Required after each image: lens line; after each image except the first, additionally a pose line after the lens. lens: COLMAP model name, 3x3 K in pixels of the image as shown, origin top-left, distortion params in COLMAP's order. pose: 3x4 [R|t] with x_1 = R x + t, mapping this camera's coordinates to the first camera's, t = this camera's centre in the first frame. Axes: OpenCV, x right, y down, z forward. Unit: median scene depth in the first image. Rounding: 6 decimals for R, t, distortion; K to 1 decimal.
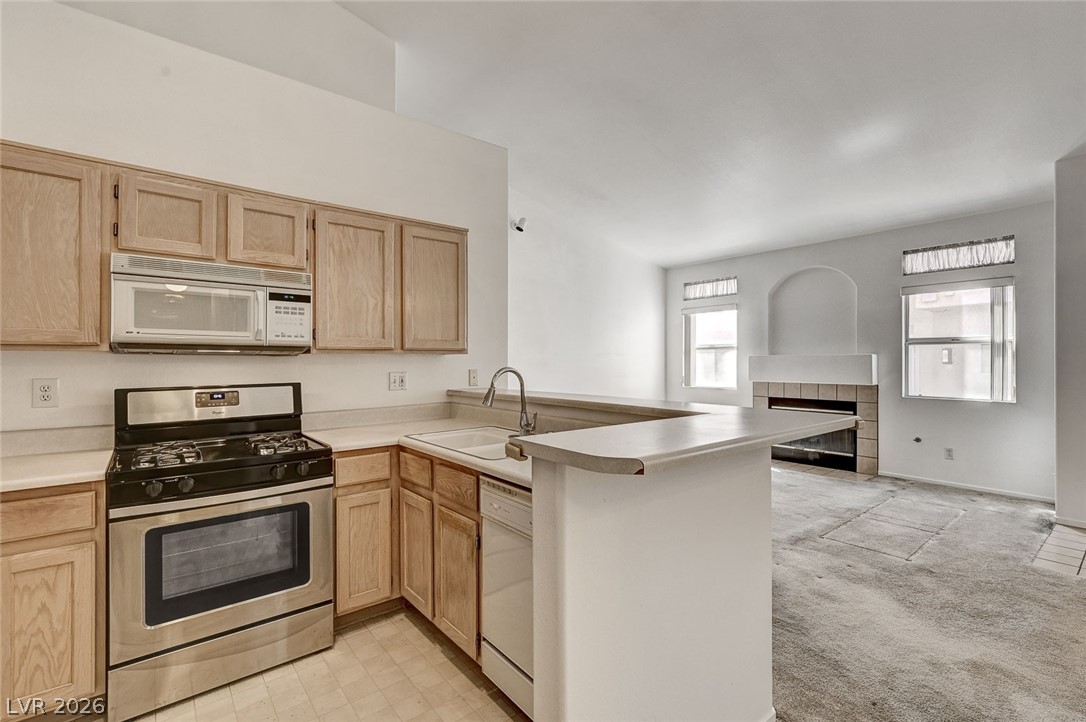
lens RADIAL K [[474.5, 0, 540.8], [0, 474.5, 360.4], [0, 0, 1]] dist [-0.003366, 0.001687]
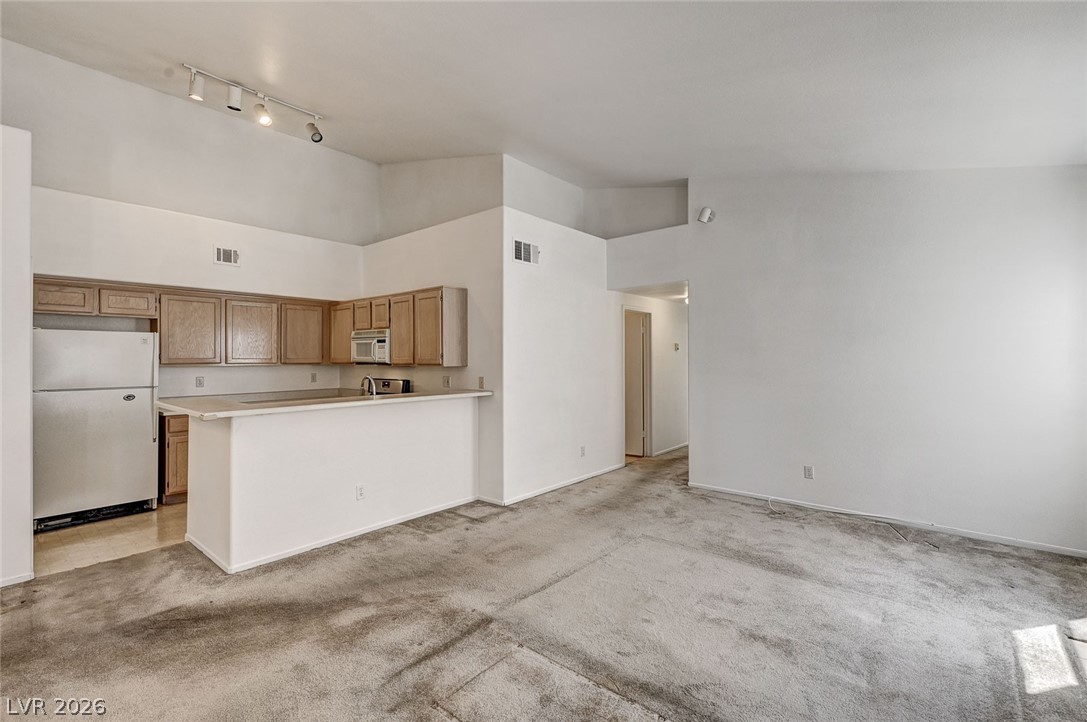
lens RADIAL K [[474.9, 0, 549.7], [0, 474.9, 360.4], [0, 0, 1]] dist [-0.003366, 0.001687]
pose [[0.188262, 0.005040, -0.982106, 1.848804], [-0.005905, 0.999975, 0.003999, -0.055719], [0.982101, 0.005047, 0.188287, 1.375638]]
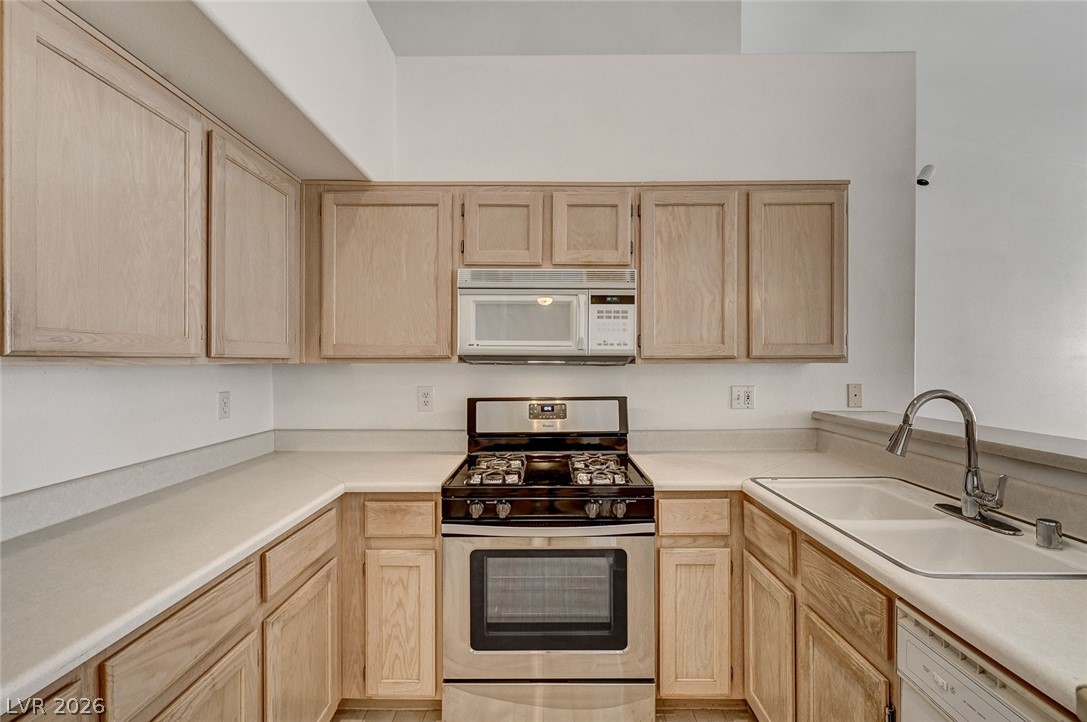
lens RADIAL K [[474.9, 0, 549.6], [0, 474.9, 362.0], [0, 0, 1]] dist [-0.003366, 0.001687]
pose [[0.775432, 0.003236, -0.631423, -0.073689], [-0.002202, 0.999995, 0.002422, -0.021000], [0.631427, -0.000488, 0.775435, 0.262079]]
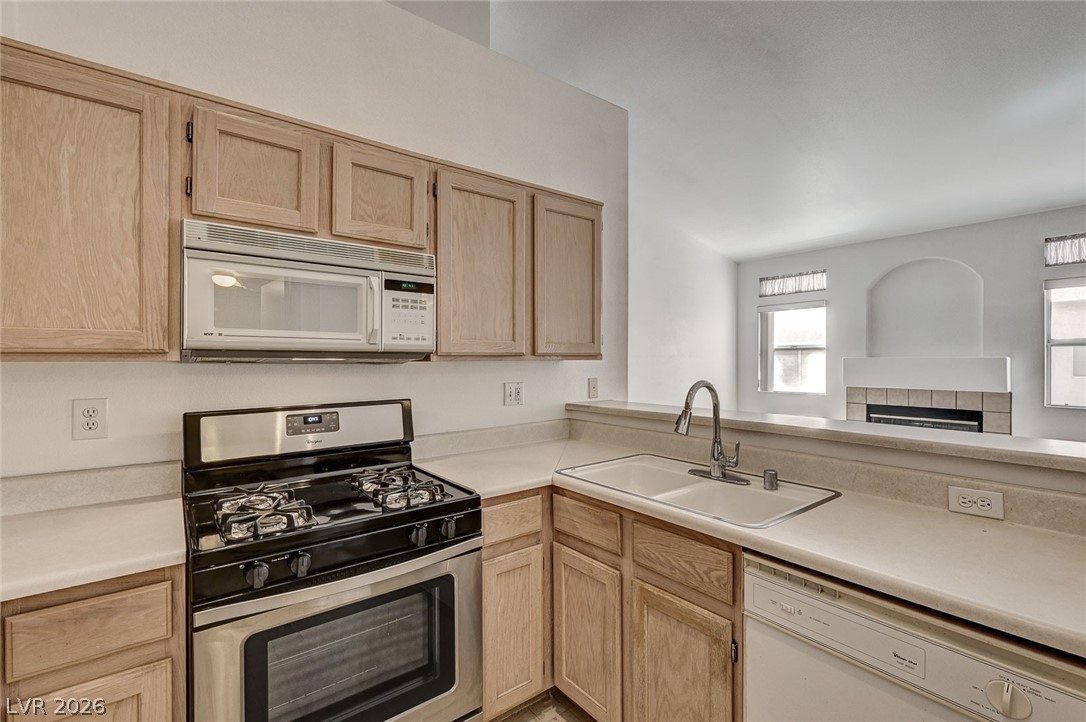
lens RADIAL K [[474.5, 0, 545.9], [0, 474.5, 361.5], [0, 0, 1]] dist [-0.003366, 0.001687]
pose [[0.999692, 0.000645, -0.024805, -0.301060], [-0.000562, 0.999994, 0.003372, -0.018304], [0.024807, -0.003357, 0.999687, 0.267589]]
